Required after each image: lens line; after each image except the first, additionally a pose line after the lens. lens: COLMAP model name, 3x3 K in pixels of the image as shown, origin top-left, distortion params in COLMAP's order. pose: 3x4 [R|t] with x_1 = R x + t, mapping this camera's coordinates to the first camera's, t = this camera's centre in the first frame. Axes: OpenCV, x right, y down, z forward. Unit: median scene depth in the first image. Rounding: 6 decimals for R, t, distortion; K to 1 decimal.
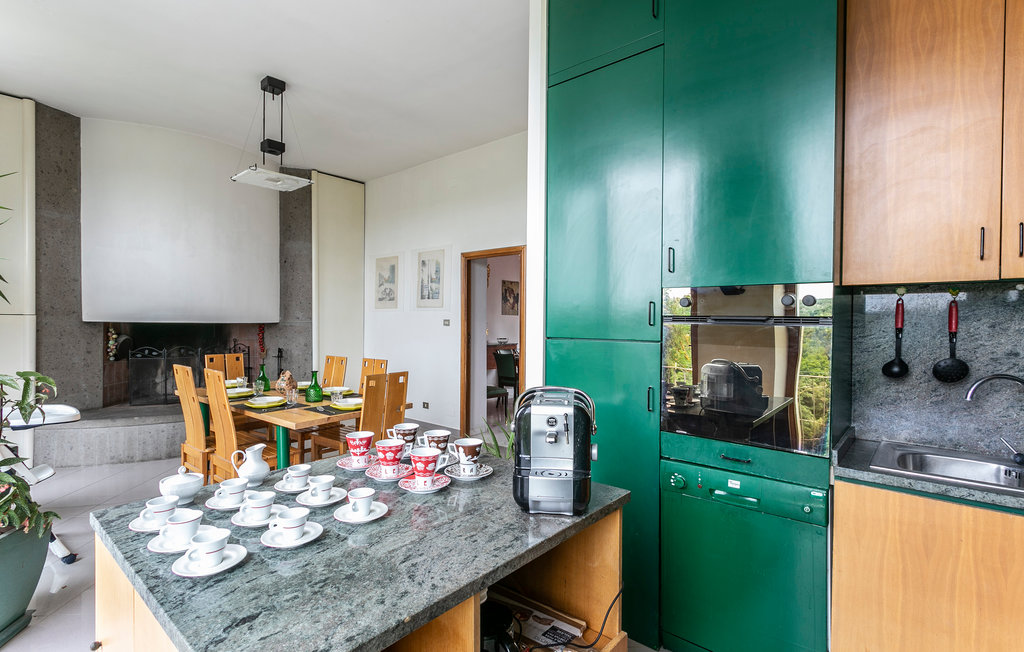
lens RADIAL K [[489.1, 0, 509.0], [0, 489.1, 325.4], [0, 0, 1]] dist [0.000208, 0.001906]
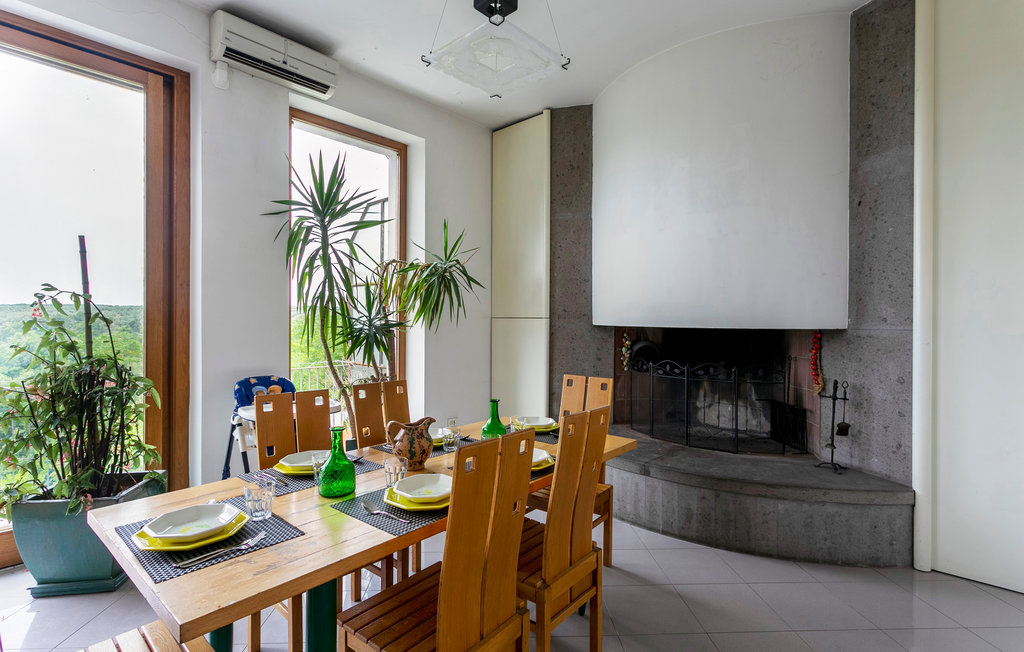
lens RADIAL K [[489.1, 0, 514.7], [0, 489.1, 325.6], [0, 0, 1]] dist [0.000208, 0.001906]
pose [[-0.038012, 0.000845, -0.999277, 0.049664], [-0.016524, 0.999862, 0.001474, -0.005874], [0.999141, 0.016568, -0.037993, 0.888468]]
